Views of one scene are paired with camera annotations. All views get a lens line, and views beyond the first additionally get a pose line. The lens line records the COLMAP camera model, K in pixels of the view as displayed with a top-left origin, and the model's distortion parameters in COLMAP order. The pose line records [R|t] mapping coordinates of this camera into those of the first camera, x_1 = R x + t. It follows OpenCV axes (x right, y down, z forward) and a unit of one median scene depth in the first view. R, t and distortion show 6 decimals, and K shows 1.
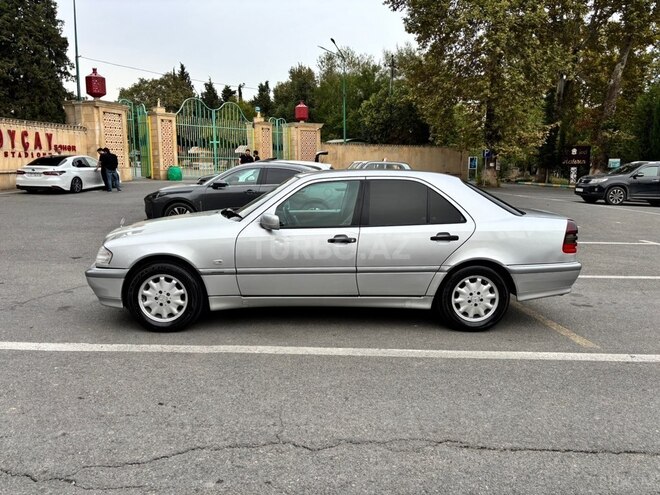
lens RADIAL K [[498.4, 0, 332.8], [0, 498.4, 250.1], [0, 0, 1]] dist [0.042852, -0.054012]
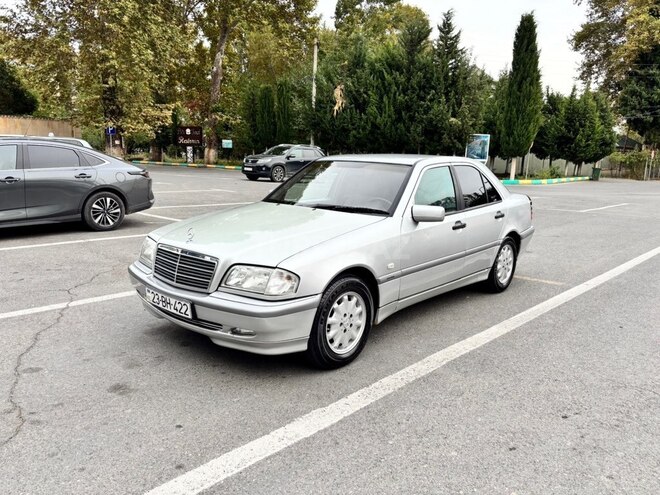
lens RADIAL K [[498.4, 0, 339.9], [0, 498.4, 250.0], [0, 0, 1]] dist [0.042852, -0.054012]
pose [[0.680247, -0.130409, 0.721289, -0.208147], [0.099180, 0.991372, 0.085703, -0.019501], [-0.726242, 0.013238, 0.687312, 0.110407]]
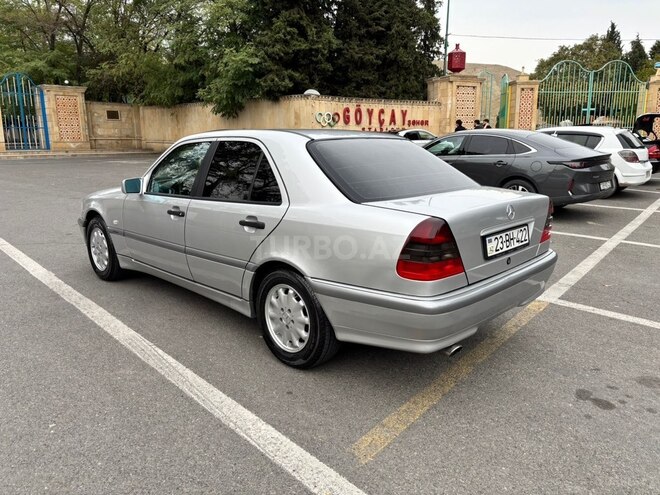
lens RADIAL K [[498.4, 0, 332.7], [0, 498.4, 247.7], [0, 0, 1]] dist [0.042852, -0.054012]
pose [[0.686124, 0.143468, -0.713198, 0.192367], [-0.111722, 0.989511, 0.091571, -0.016110], [0.718855, 0.016851, 0.694956, 0.138319]]
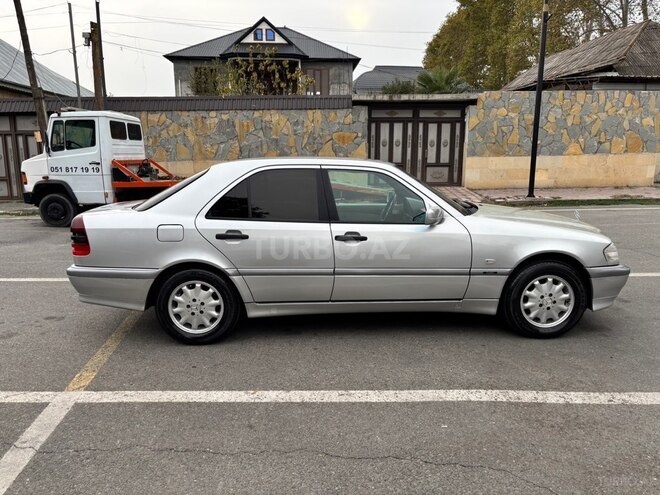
lens RADIAL K [[498.4, 0, 330.4], [0, 498.4, 251.3], [0, 0, 1]] dist [0.042852, -0.054012]
pose [[-0.999822, -0.005955, 0.017930, 0.004647], [0.000705, 0.936609, 0.350375, -0.086616], [-0.018880, 0.350325, -0.936438, 0.516246]]
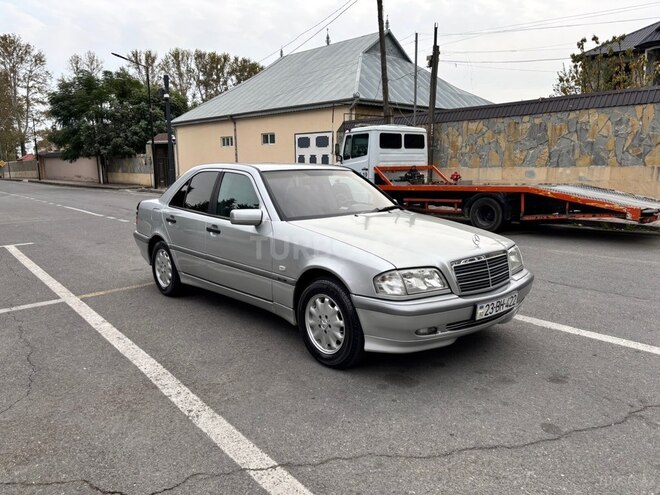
lens RADIAL K [[498.4, 0, 331.0], [0, 498.4, 252.4], [0, 0, 1]] dist [0.042852, -0.054012]
pose [[-0.629958, -0.137840, 0.764299, -0.223953], [0.130481, 0.951350, 0.279121, -0.070087], [-0.765590, 0.275561, -0.581325, 0.423718]]
